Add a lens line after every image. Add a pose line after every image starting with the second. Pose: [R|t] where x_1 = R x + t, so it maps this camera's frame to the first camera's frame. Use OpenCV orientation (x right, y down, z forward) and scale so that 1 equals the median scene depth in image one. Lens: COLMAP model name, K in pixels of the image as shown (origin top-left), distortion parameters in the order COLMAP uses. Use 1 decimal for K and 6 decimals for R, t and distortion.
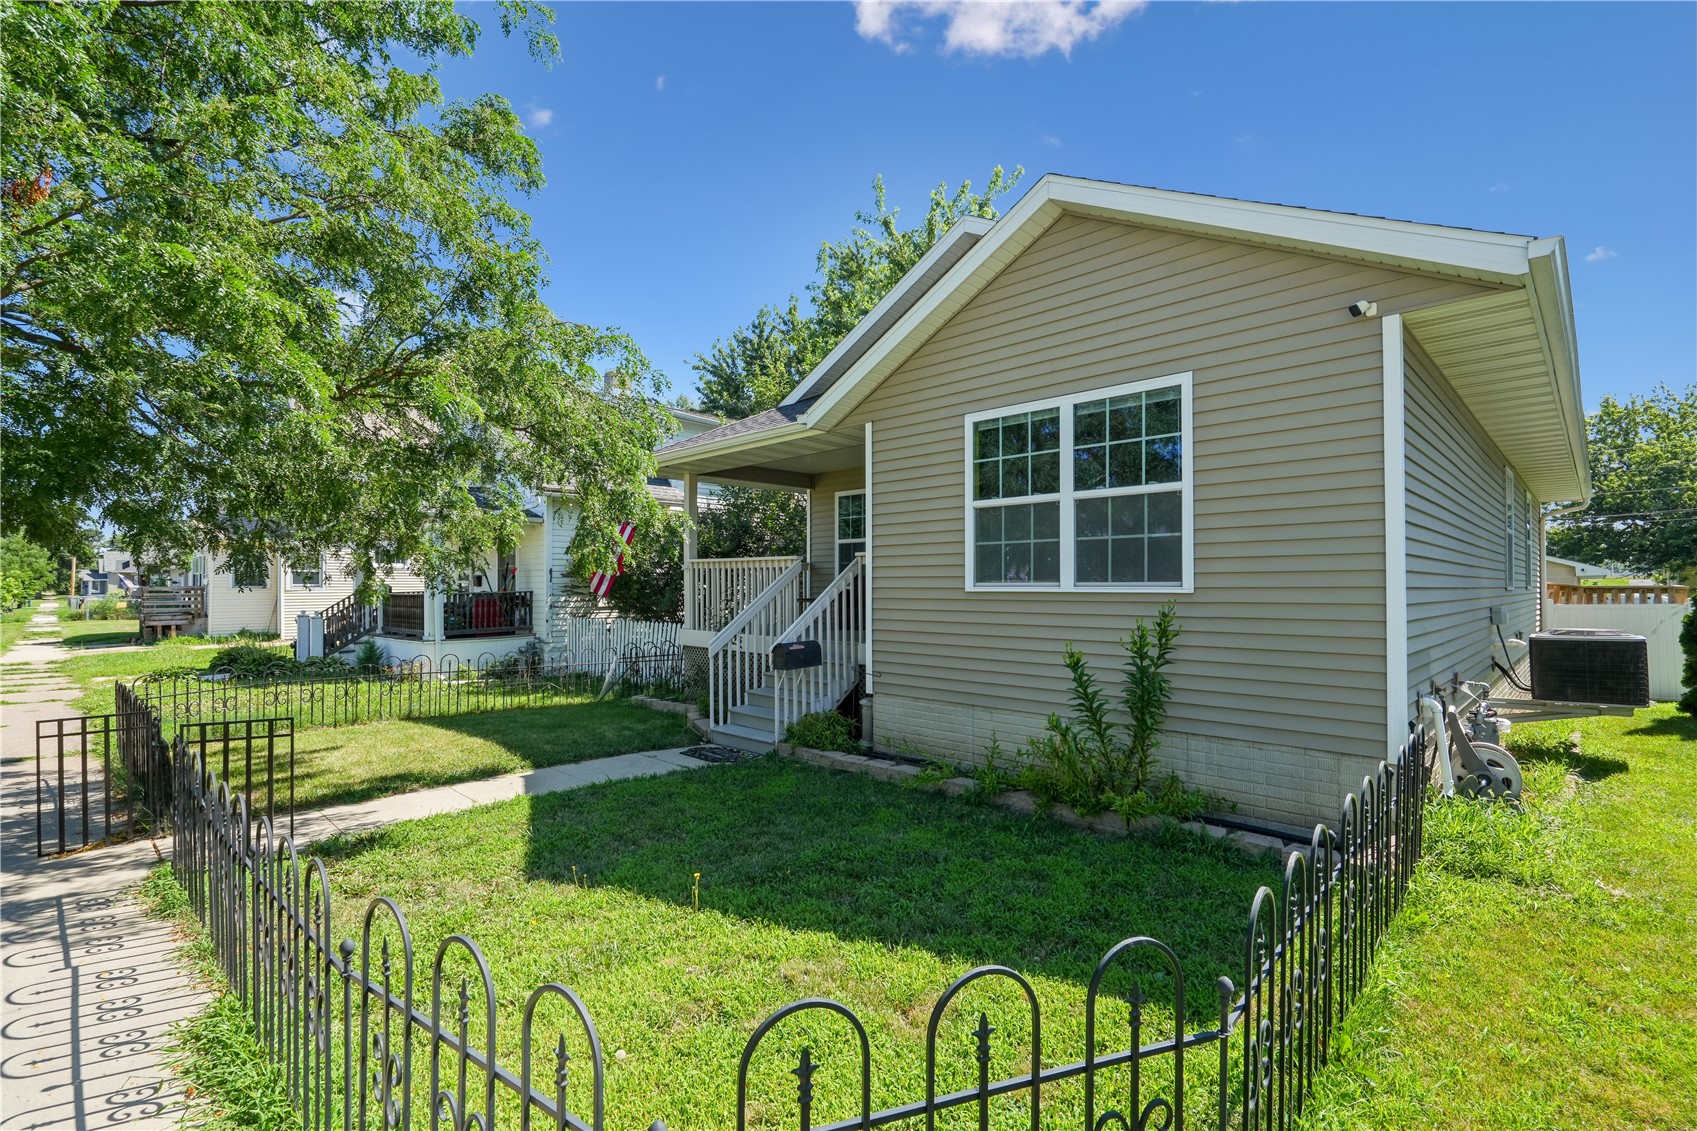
lens RADIAL K [[766.4, 0, 846.4], [0, 766.4, 581.5], [0, 0, 1]] dist [0.001070, 0.000044]
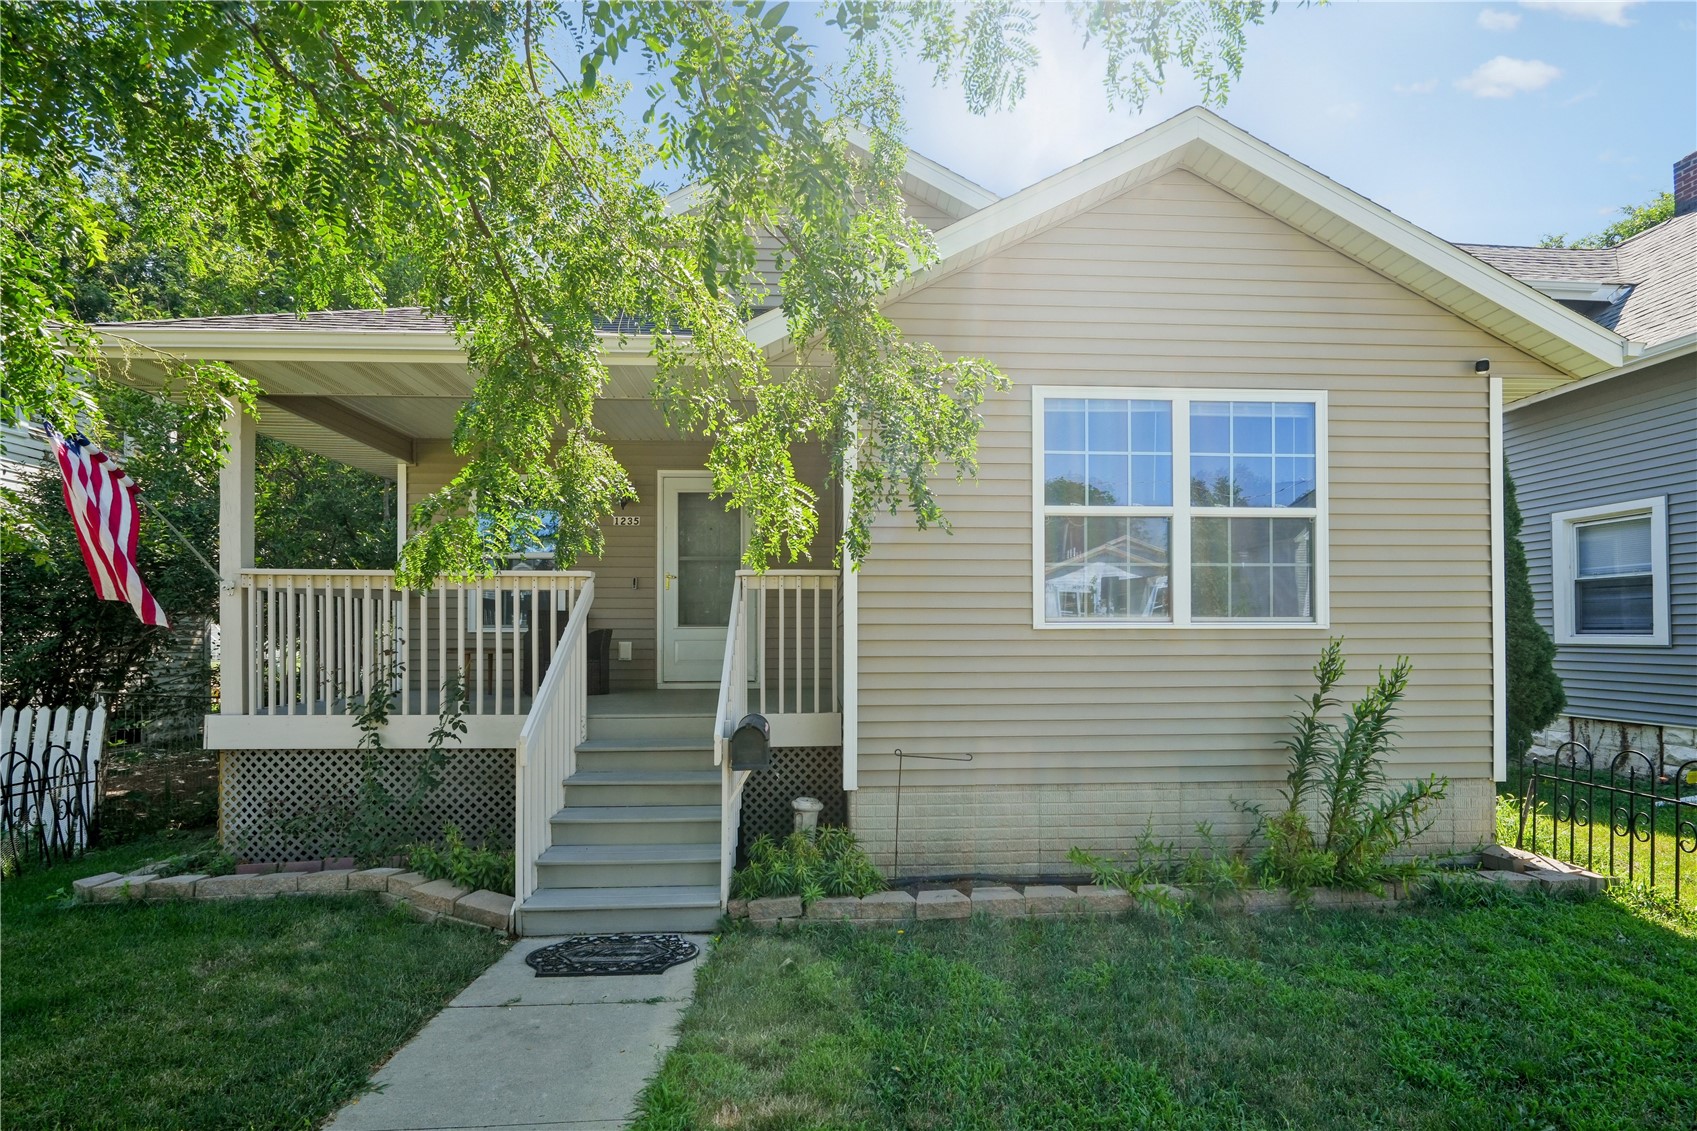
lens RADIAL K [[766.4, 0, 846.4], [0, 766.4, 581.5], [0, 0, 1]] dist [0.001070, 0.000044]
pose [[0.670401, 0.007075, 0.741965, -0.562704], [-0.005237, 0.999975, -0.004804, -0.031243], [-0.741980, -0.000666, 0.670421, 0.724588]]
